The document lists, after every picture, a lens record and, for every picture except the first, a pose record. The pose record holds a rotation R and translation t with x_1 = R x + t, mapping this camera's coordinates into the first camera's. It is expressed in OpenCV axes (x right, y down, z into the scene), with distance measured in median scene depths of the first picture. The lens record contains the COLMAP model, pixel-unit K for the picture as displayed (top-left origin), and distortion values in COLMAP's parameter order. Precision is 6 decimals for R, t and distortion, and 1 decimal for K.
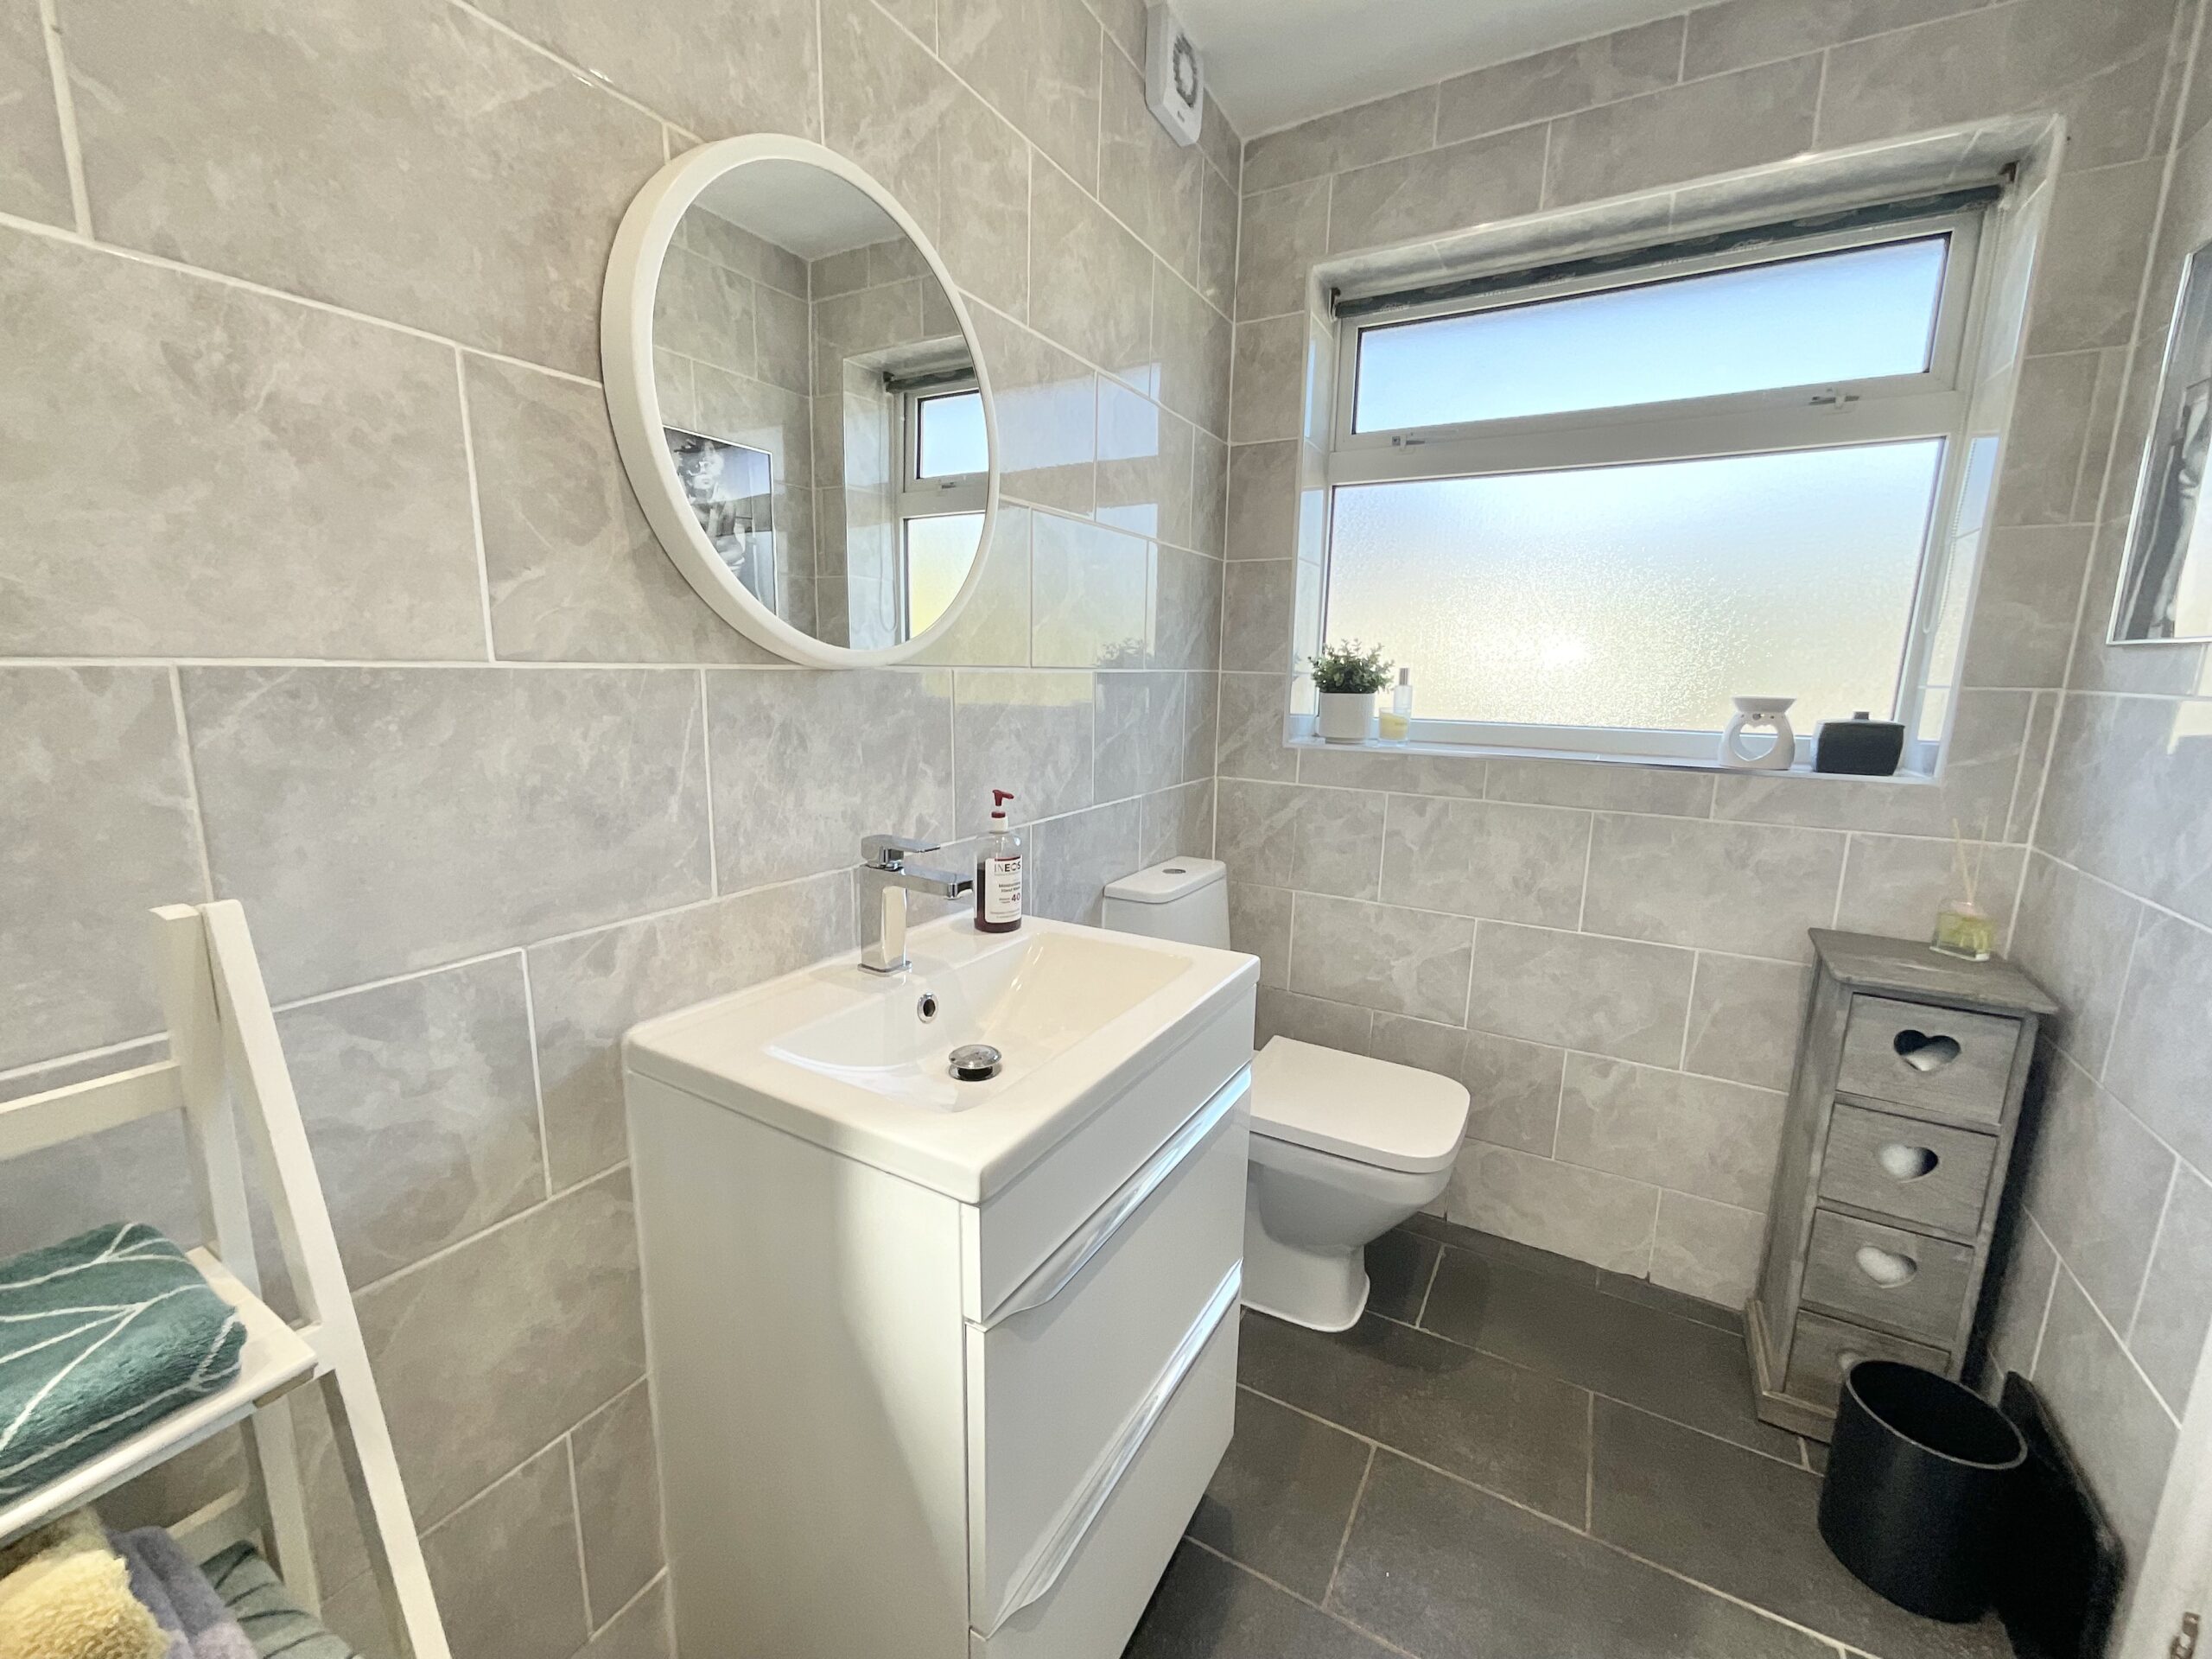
lens RADIAL K [[889.9, 0, 1114.1], [0, 889.9, 830.3], [0, 0, 1]] dist [-0.000184, 0.000065]
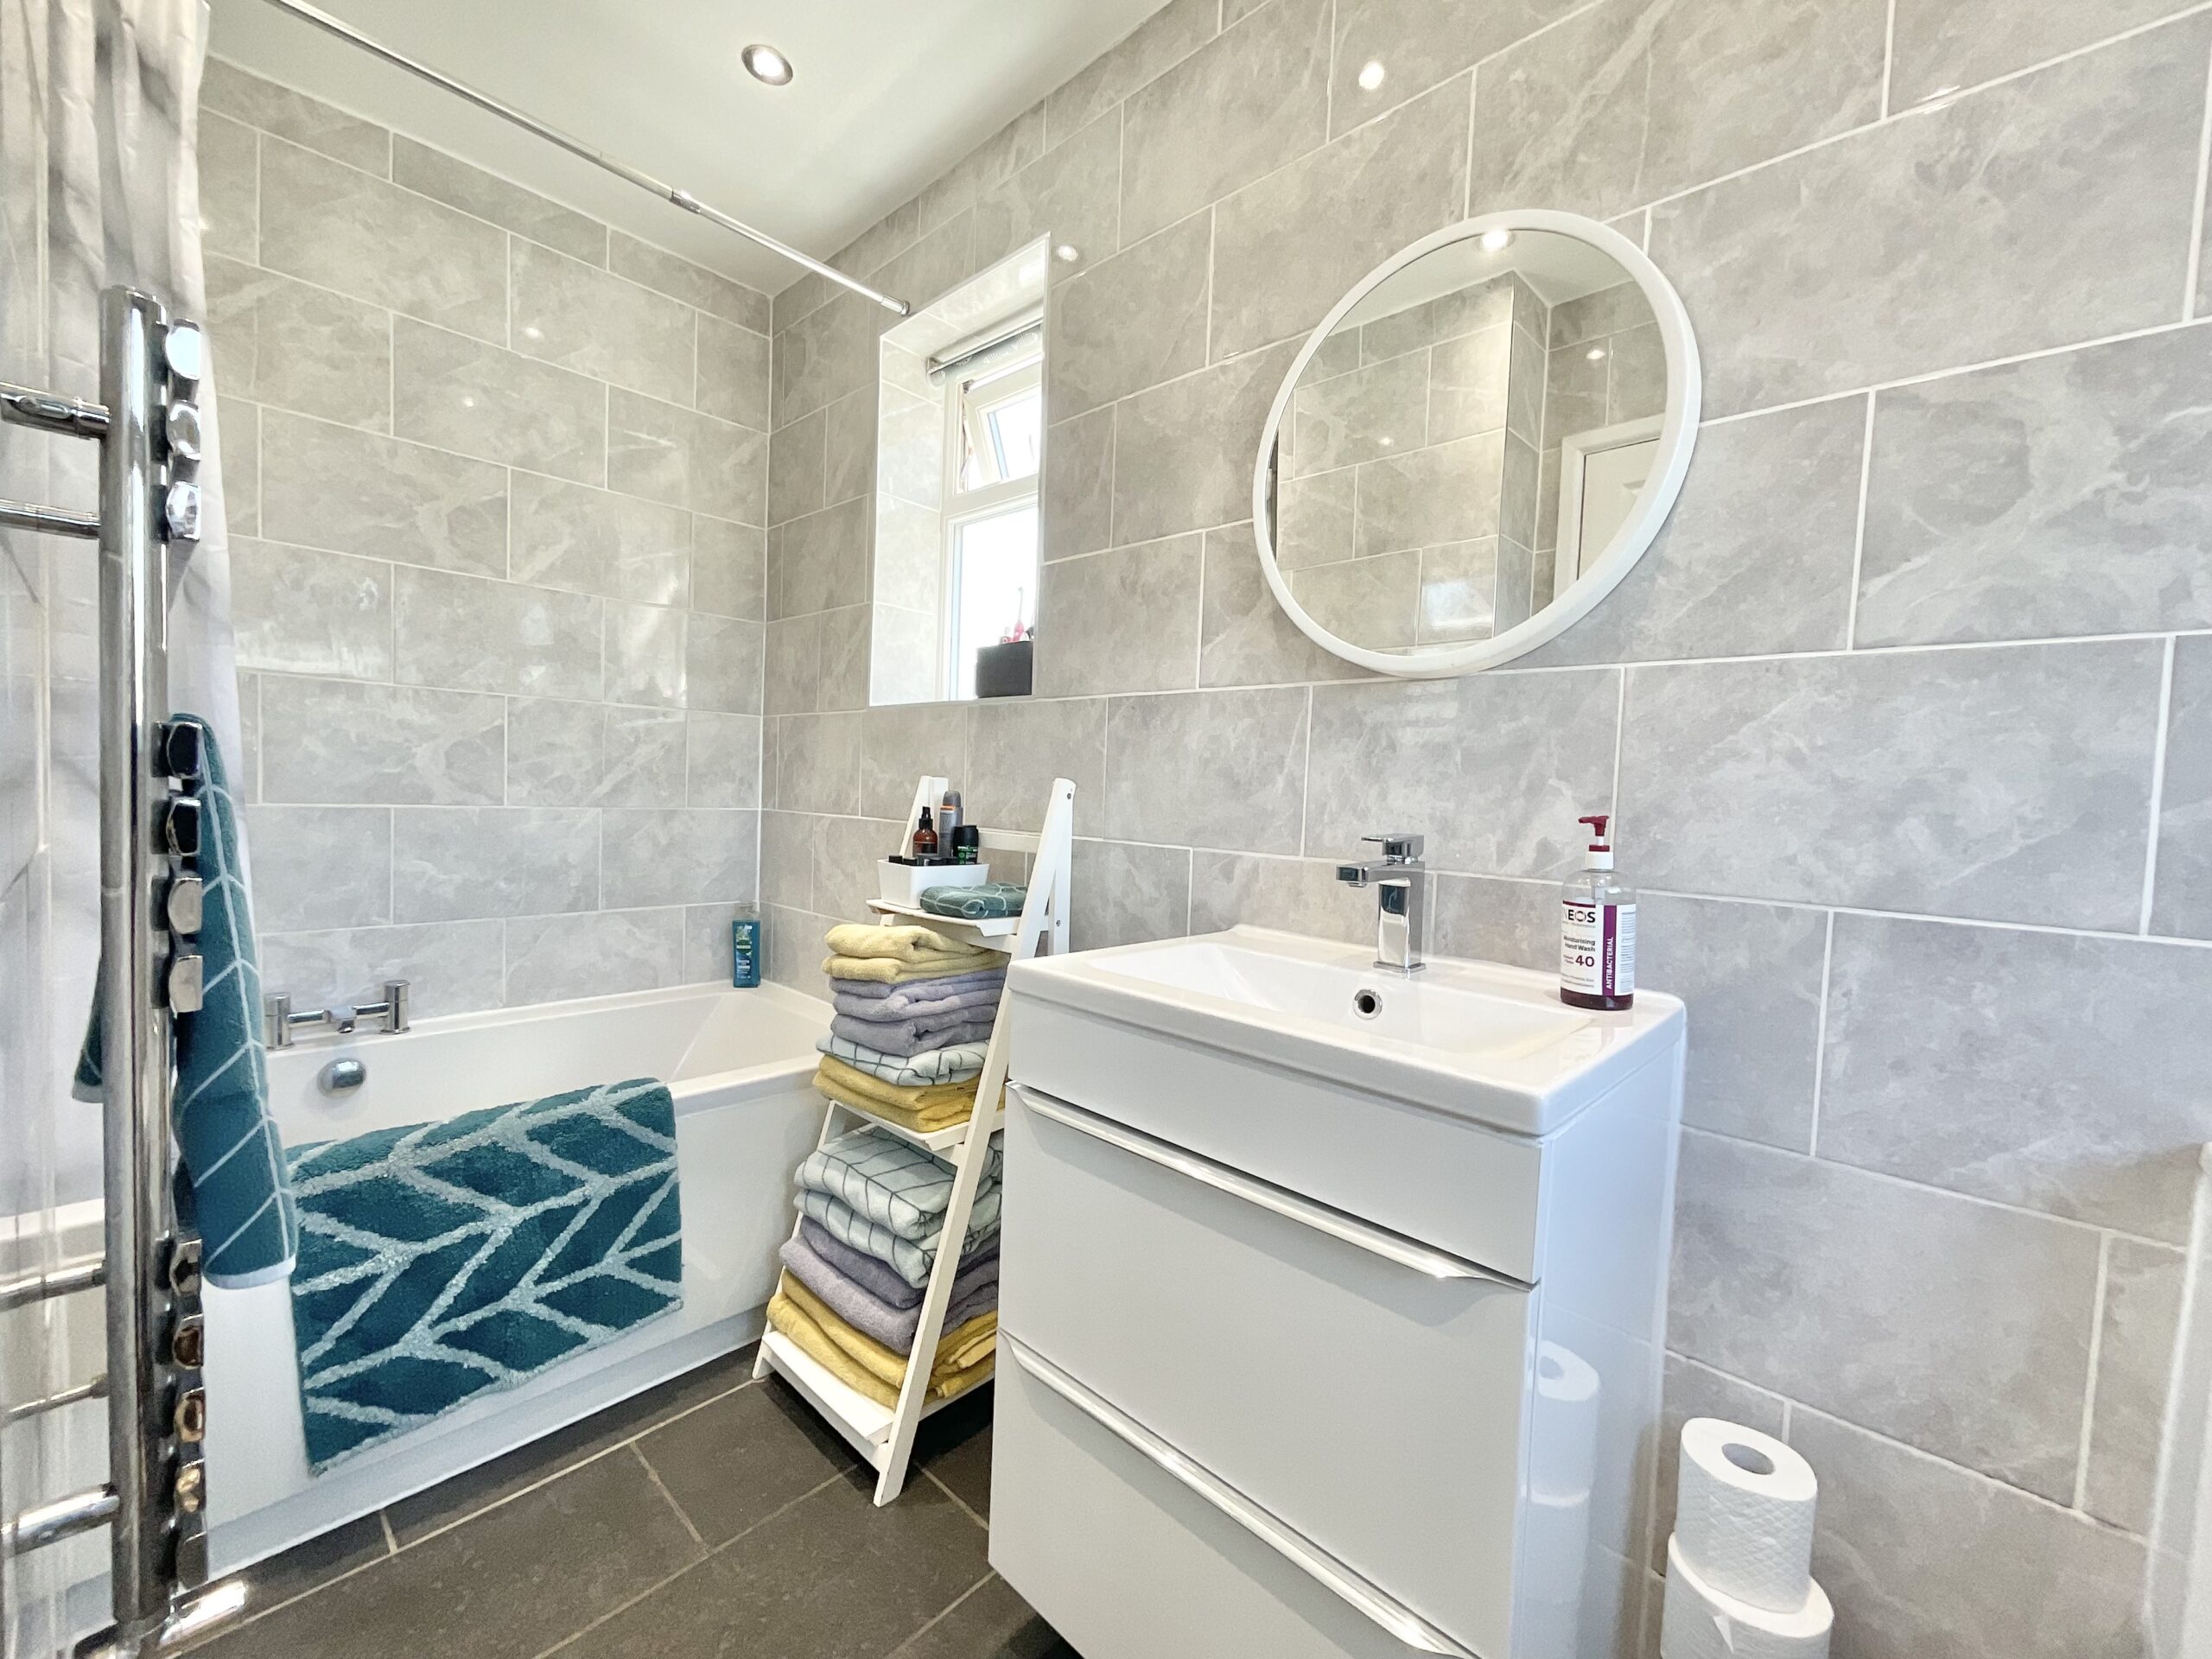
lens RADIAL K [[889.9, 0, 1114.1], [0, 889.9, 830.3], [0, 0, 1]] dist [-0.000184, 0.000065]
pose [[-0.225253, 0.018080, -0.974133, 0.951305], [-0.218946, 0.973316, 0.068693, 0.008091], [0.949381, 0.228756, -0.215283, 1.064051]]
